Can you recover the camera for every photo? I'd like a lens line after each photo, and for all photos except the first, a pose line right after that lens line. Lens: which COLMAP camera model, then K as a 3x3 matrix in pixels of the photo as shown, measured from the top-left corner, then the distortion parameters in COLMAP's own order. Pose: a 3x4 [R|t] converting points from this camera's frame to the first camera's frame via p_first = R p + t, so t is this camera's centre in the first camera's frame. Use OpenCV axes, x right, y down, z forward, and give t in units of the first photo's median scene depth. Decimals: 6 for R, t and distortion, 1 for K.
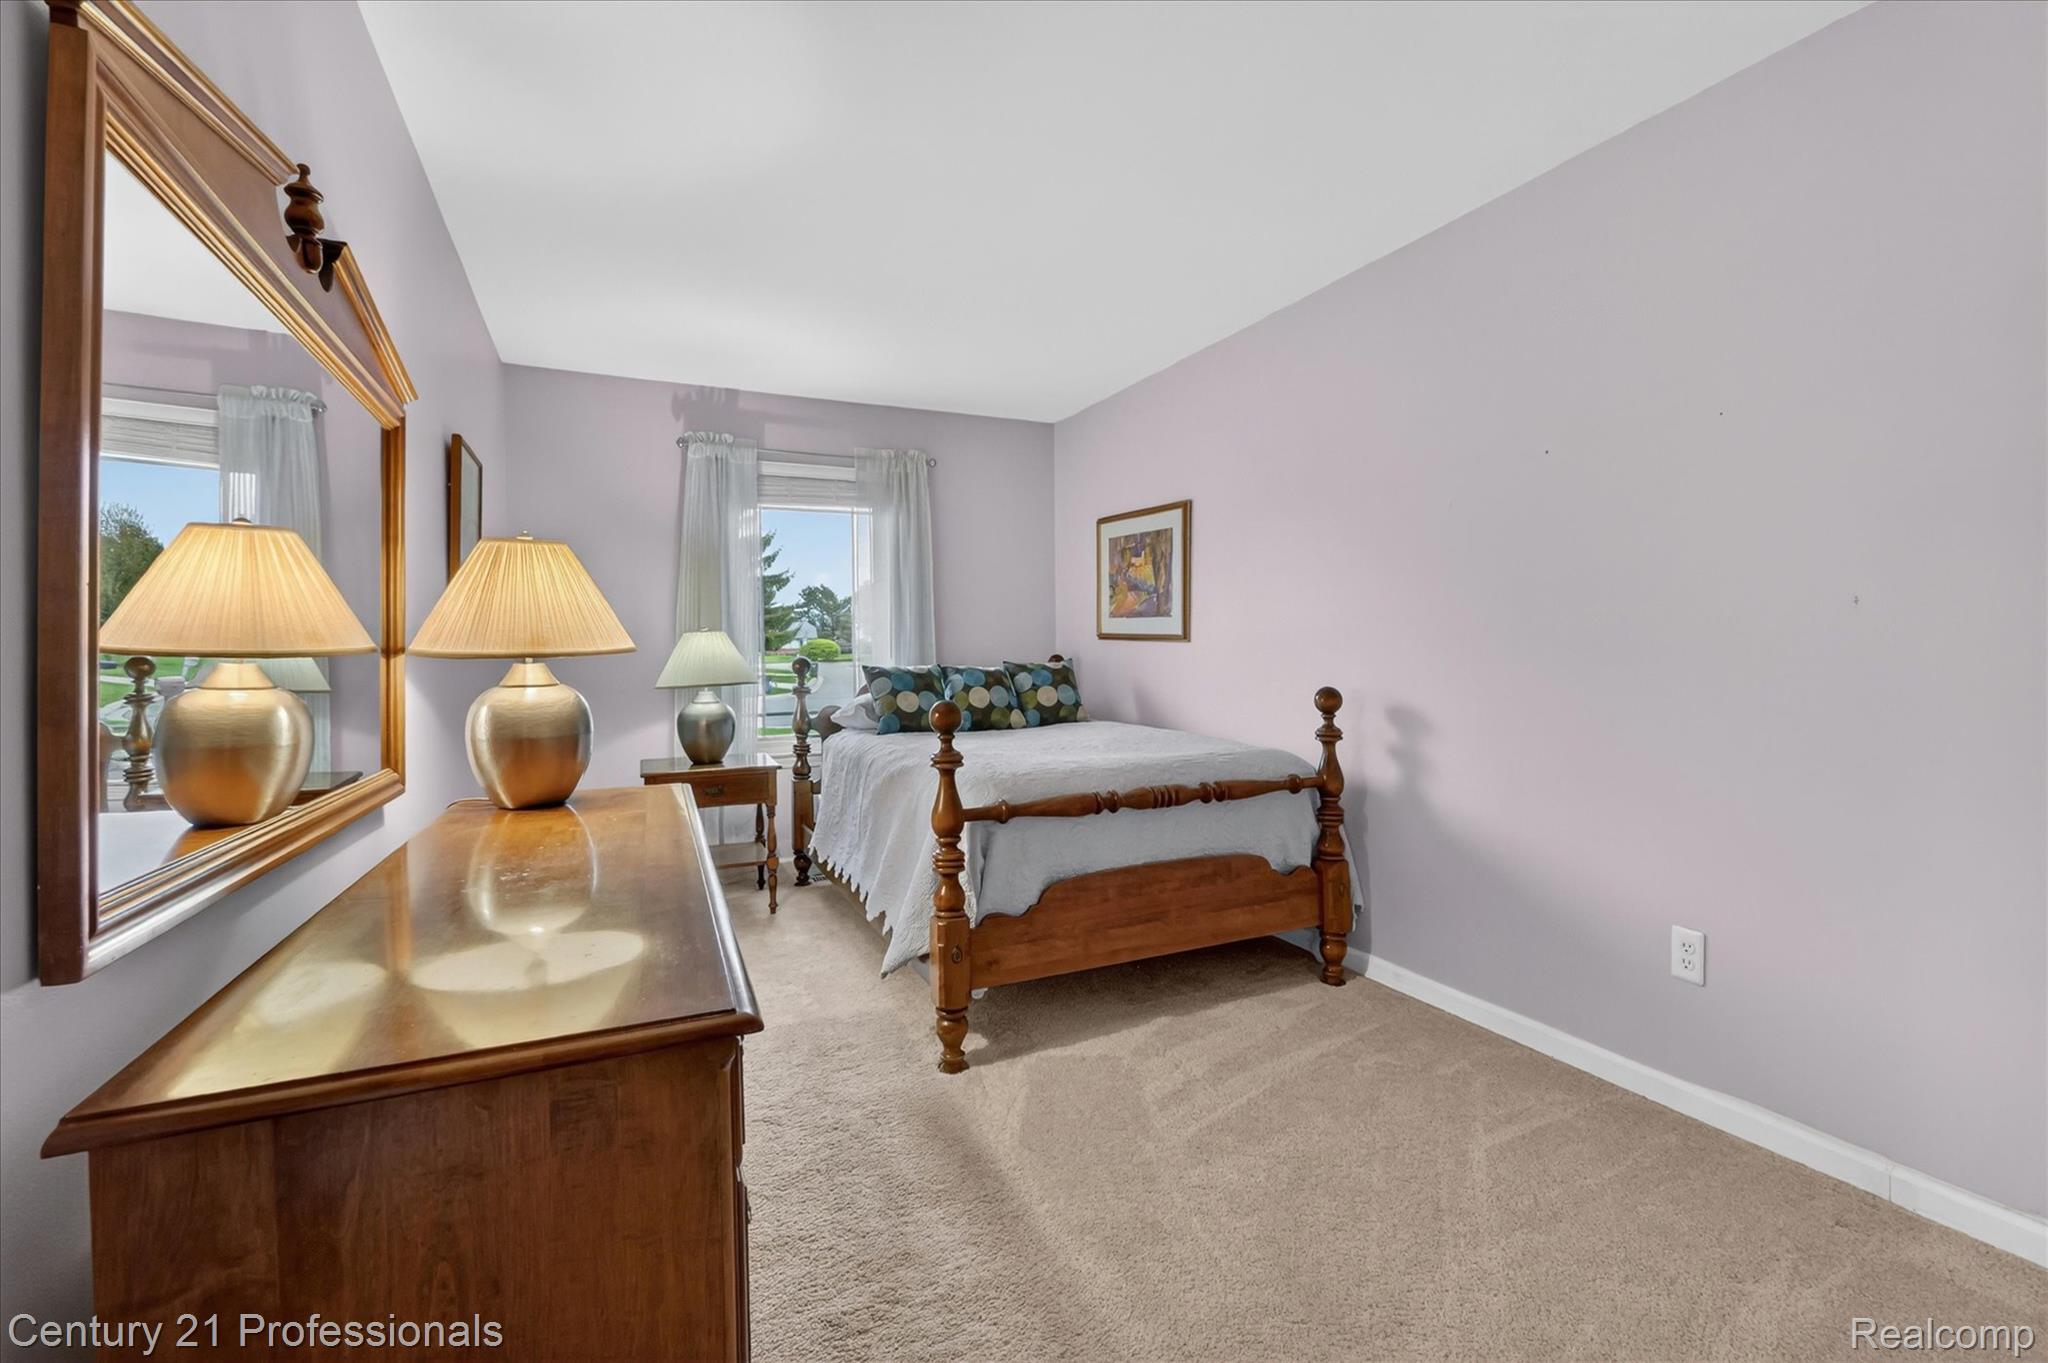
lens RADIAL K [[869.2, 0, 1019.4], [0, 869.2, 662.2], [0, 0, 1]] dist [-0.005073, -0.000550]
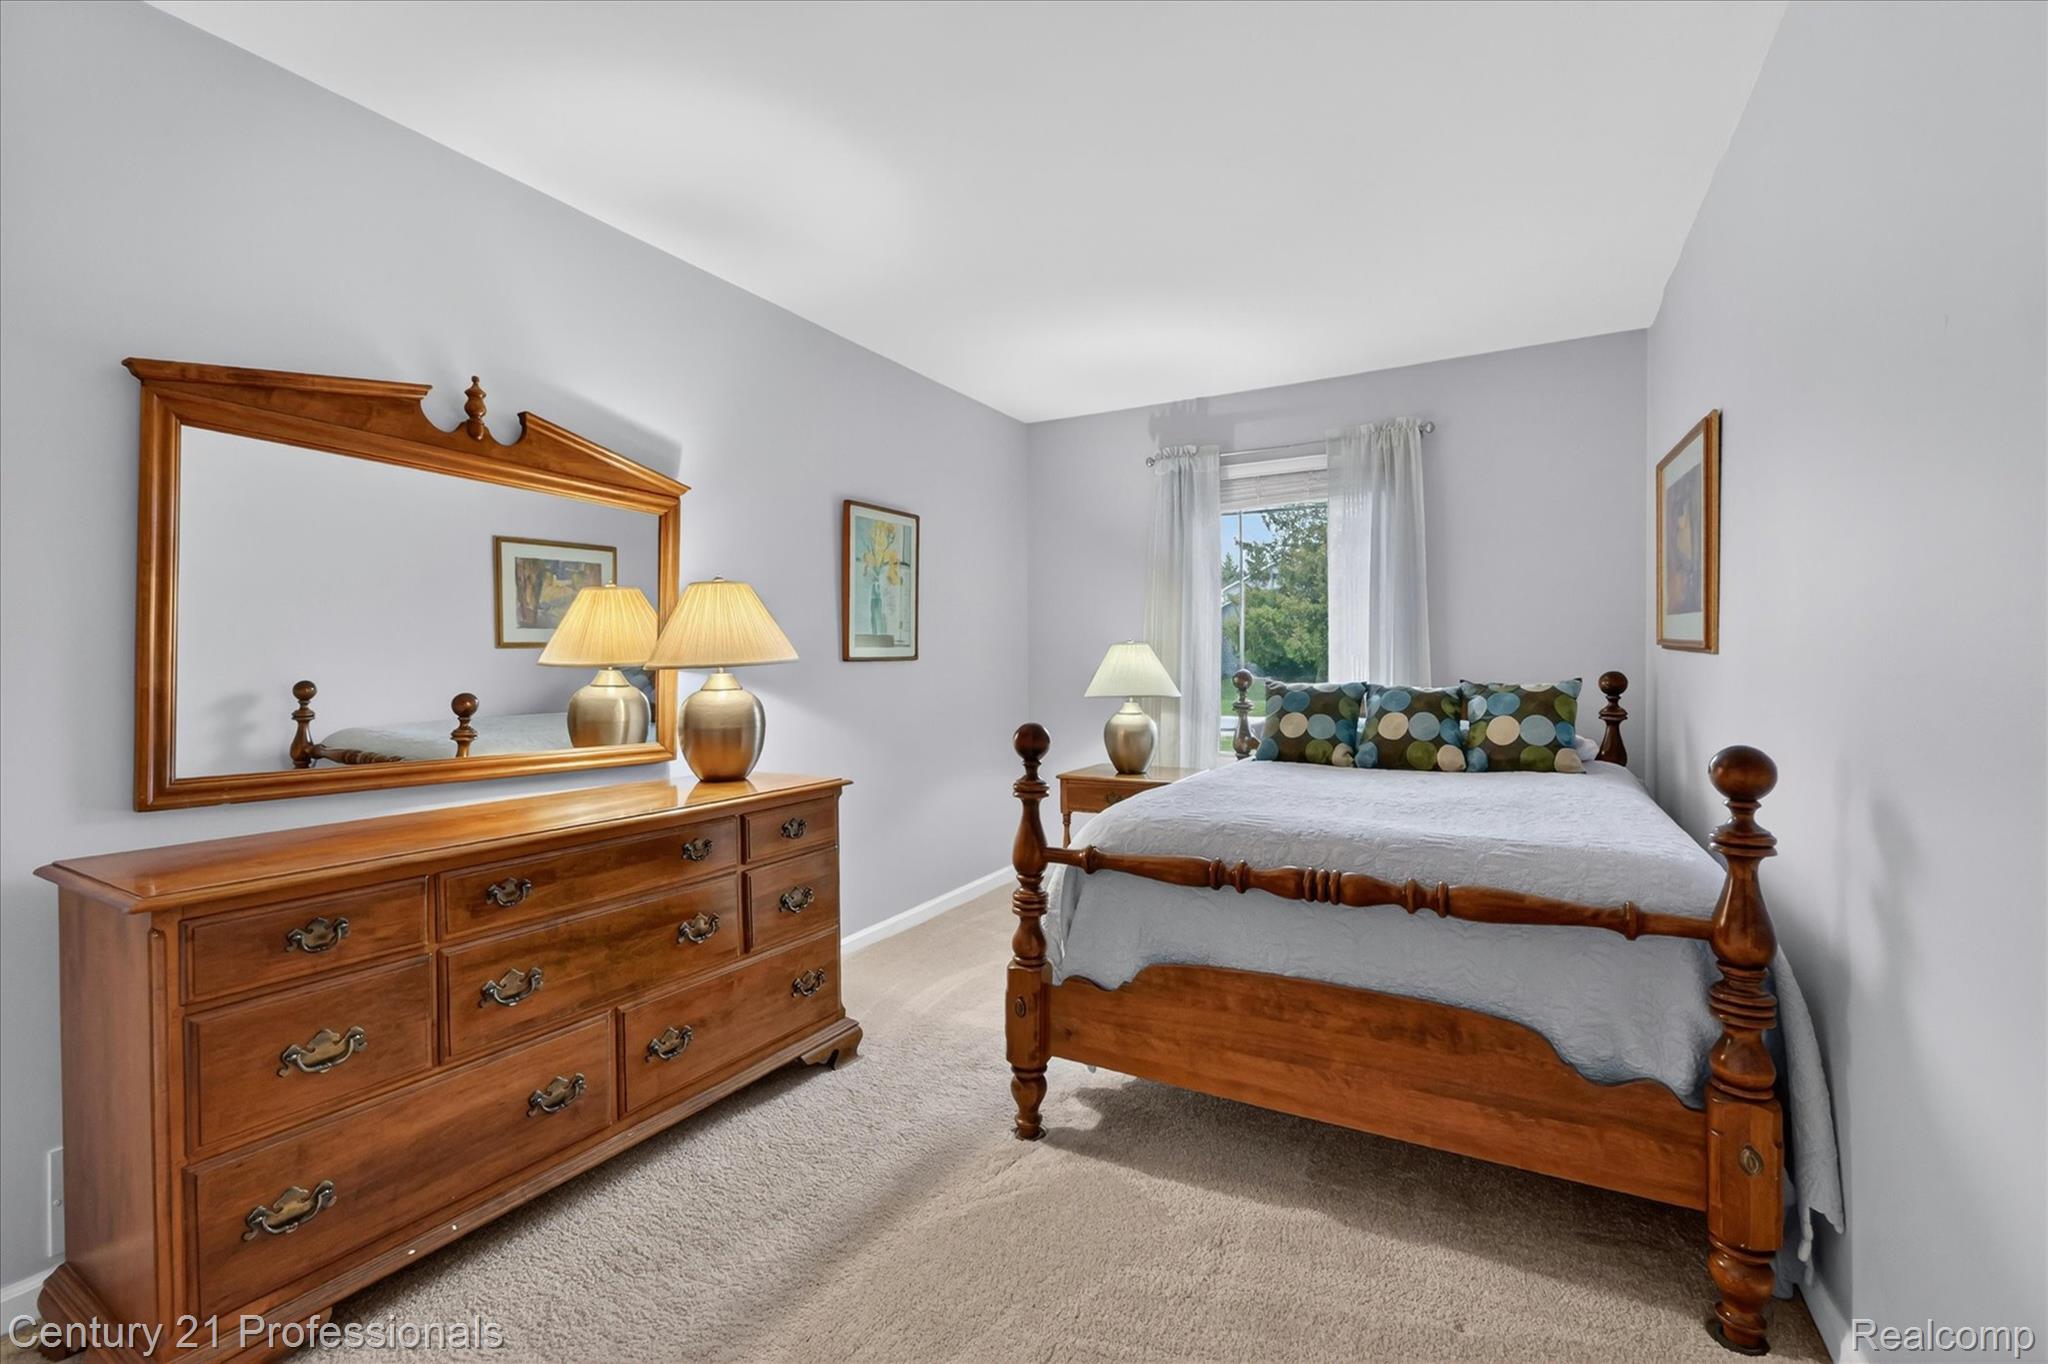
lens RADIAL K [[869.2, 0, 1016.3], [0, 869.2, 671.4], [0, 0, 1]] dist [-0.005073, -0.000550]
pose [[0.591774, 0.014229, -0.805979, 0.509637], [-0.014715, 0.999868, 0.006847, -0.011147], [0.805970, 0.007809, 0.591905, 0.370716]]
